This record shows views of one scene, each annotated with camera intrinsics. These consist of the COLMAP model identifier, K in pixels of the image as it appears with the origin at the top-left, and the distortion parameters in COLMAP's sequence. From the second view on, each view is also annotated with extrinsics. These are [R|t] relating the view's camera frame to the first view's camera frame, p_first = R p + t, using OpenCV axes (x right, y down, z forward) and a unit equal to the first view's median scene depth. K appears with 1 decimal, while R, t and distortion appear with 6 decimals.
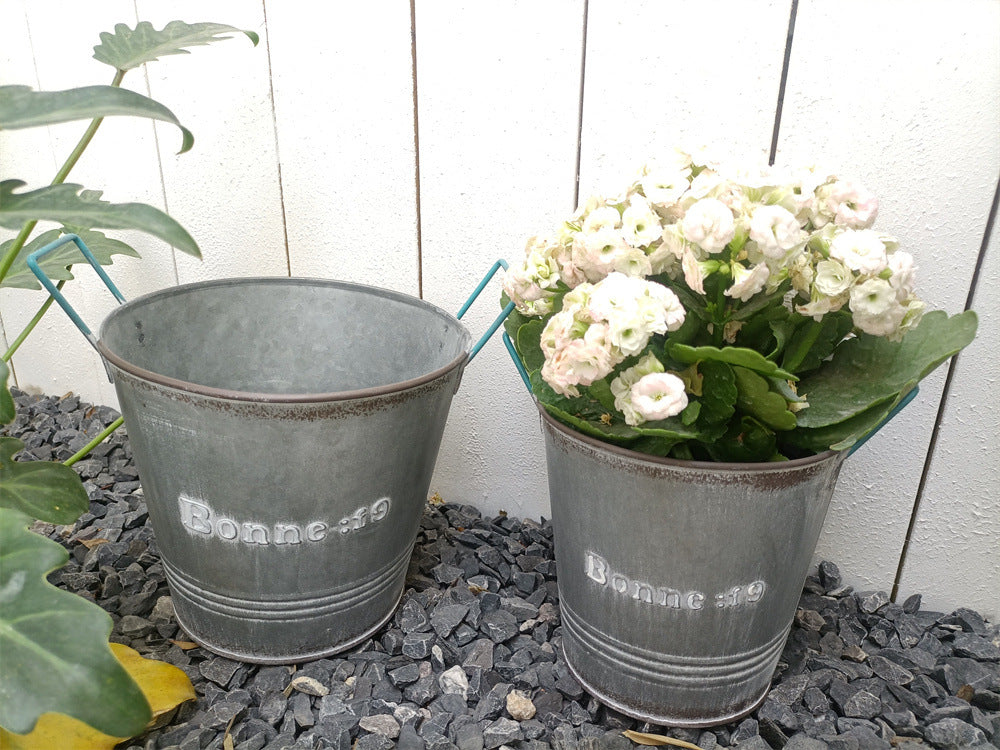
lens RADIAL K [[768.5, 0, 495.8], [0, 768.5, 378.3], [0, 0, 1]] dist [0.049586, -0.045862]
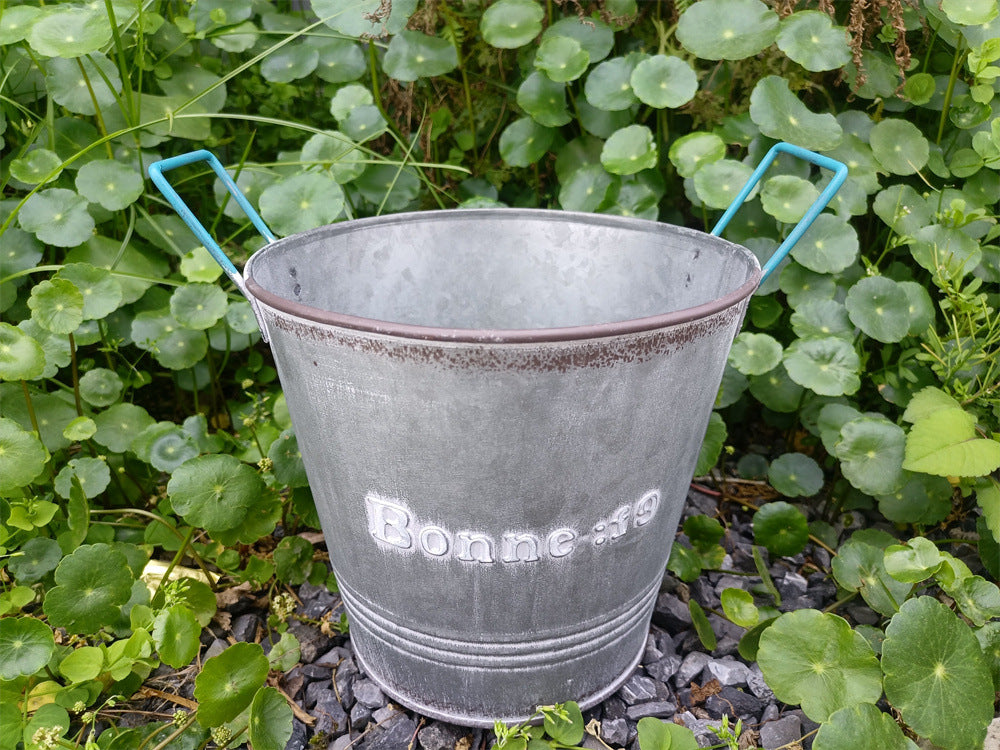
lens RADIAL K [[768.5, 0, 495.8], [0, 768.5, 378.3], [0, 0, 1]] dist [0.049586, -0.045862]
pose [[0.987385, -0.050753, -0.149980, -0.181310], [0.050458, 0.998709, -0.005772, 0.056318], [0.150080, -0.001868, 0.988672, 0.327216]]
